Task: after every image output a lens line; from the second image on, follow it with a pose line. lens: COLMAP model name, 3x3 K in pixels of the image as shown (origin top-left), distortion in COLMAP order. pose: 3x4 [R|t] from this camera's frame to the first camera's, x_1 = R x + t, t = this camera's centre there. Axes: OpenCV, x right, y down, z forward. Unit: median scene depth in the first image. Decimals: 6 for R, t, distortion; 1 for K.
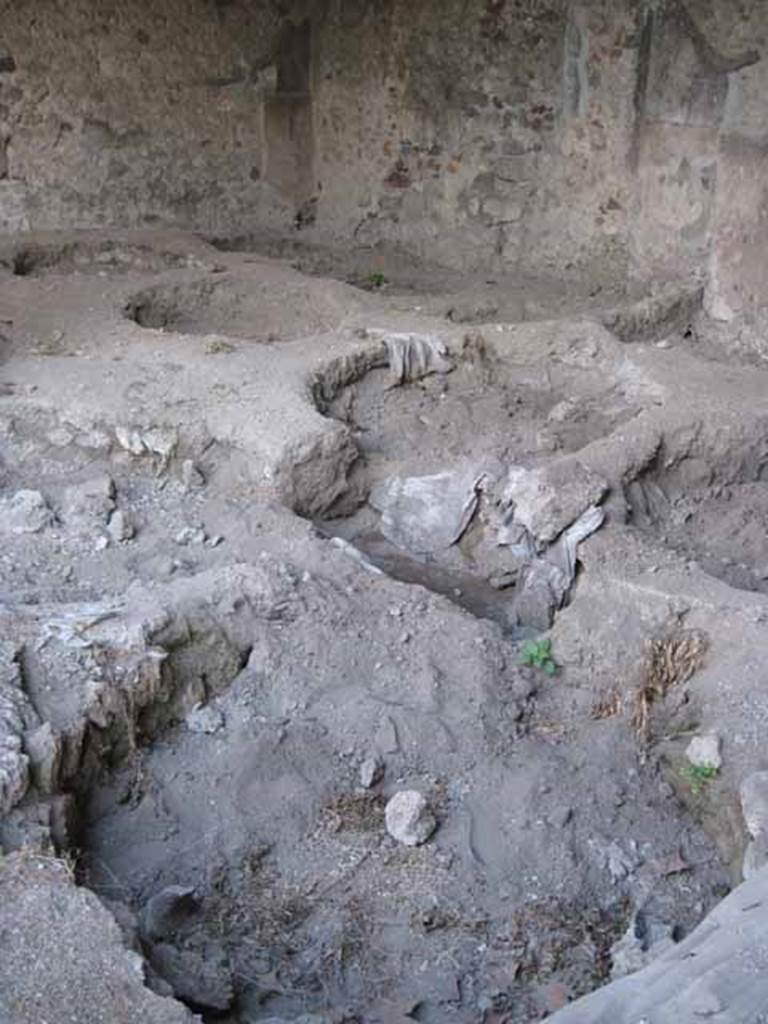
lens RADIAL K [[1039.5, 0, 398.3], [0, 1039.5, 470.1], [0, 0, 1]] dist [-0.089710, 0.000000]
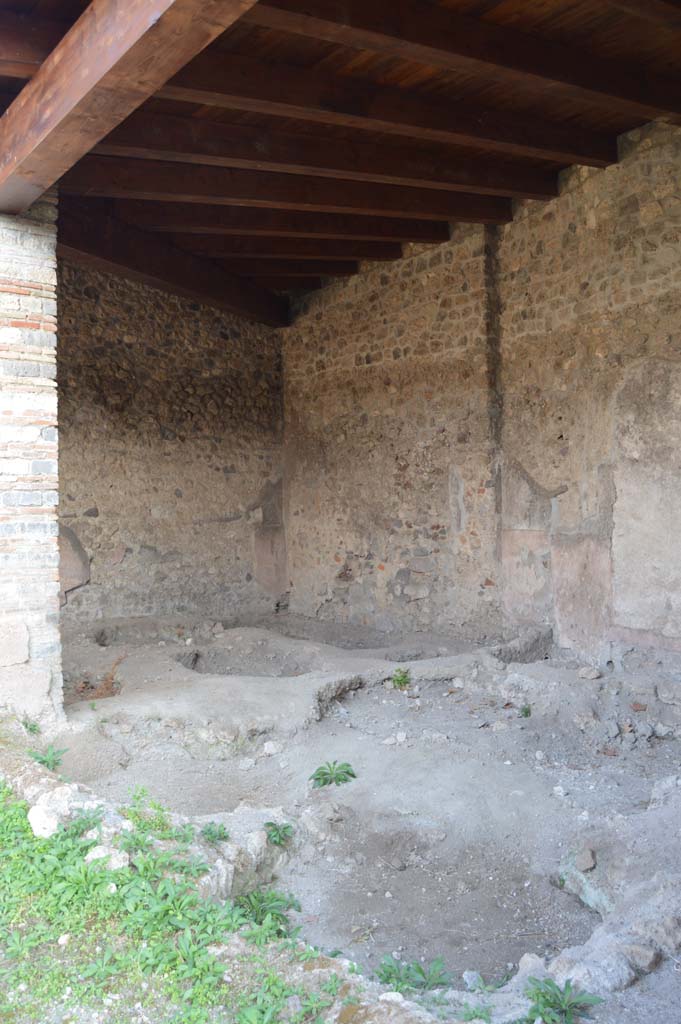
lens RADIAL K [[783.0, 0, 359.0], [0, 783.0, 530.1], [0, 0, 1]] dist [-0.098469, 0.039479]
pose [[0.997699, -0.045033, 0.050686, -0.039436], [0.059463, 0.940348, -0.334978, 0.047127], [-0.032578, 0.337222, 0.940861, -0.122798]]
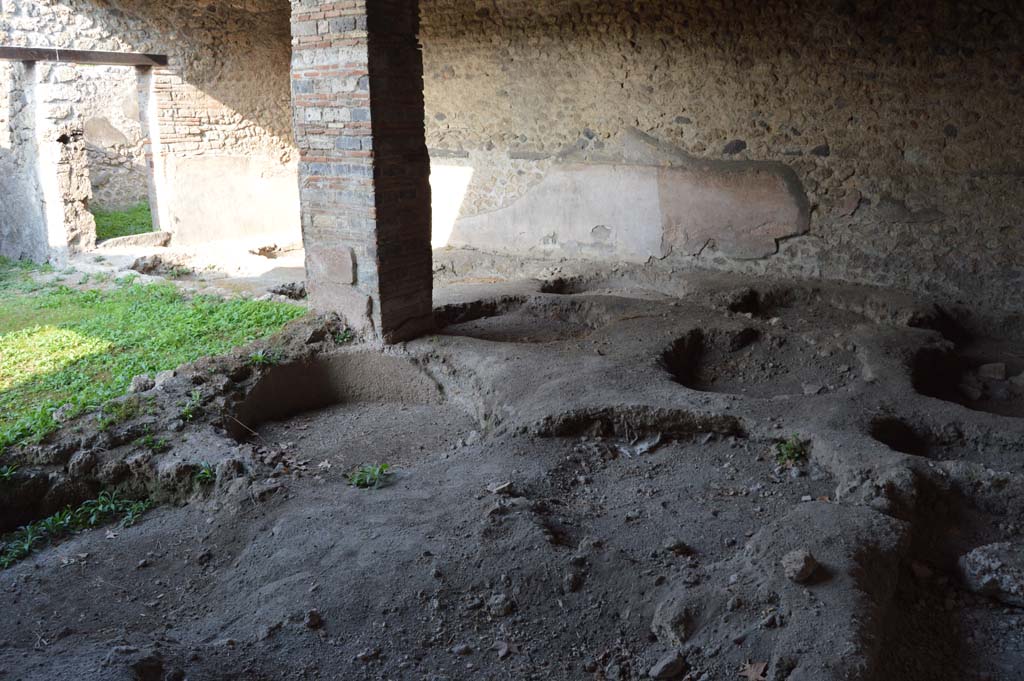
lens RADIAL K [[783.0, 0, 514.7], [0, 783.0, 335.8], [0, 0, 1]] dist [-0.098469, 0.039479]
pose [[0.350845, 0.220702, -0.910054, 0.414559], [-0.336584, 0.936605, 0.097381, -0.134973], [0.873853, 0.272144, 0.402888, 0.307019]]
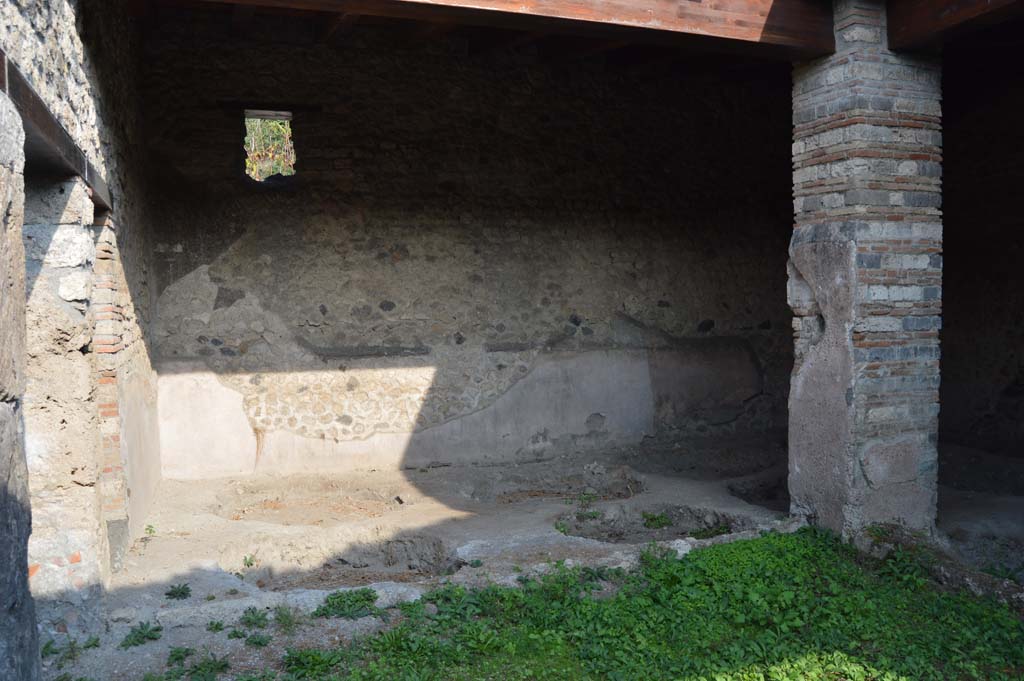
lens RADIAL K [[783.0, 0, 537.3], [0, 783.0, 344.2], [0, 0, 1]] dist [-0.098469, 0.039479]
pose [[0.953109, -0.036034, -0.300474, -0.353312], [-0.064422, 0.945970, -0.317792, 0.042532], [0.295690, 0.322247, 0.899291, -0.201042]]
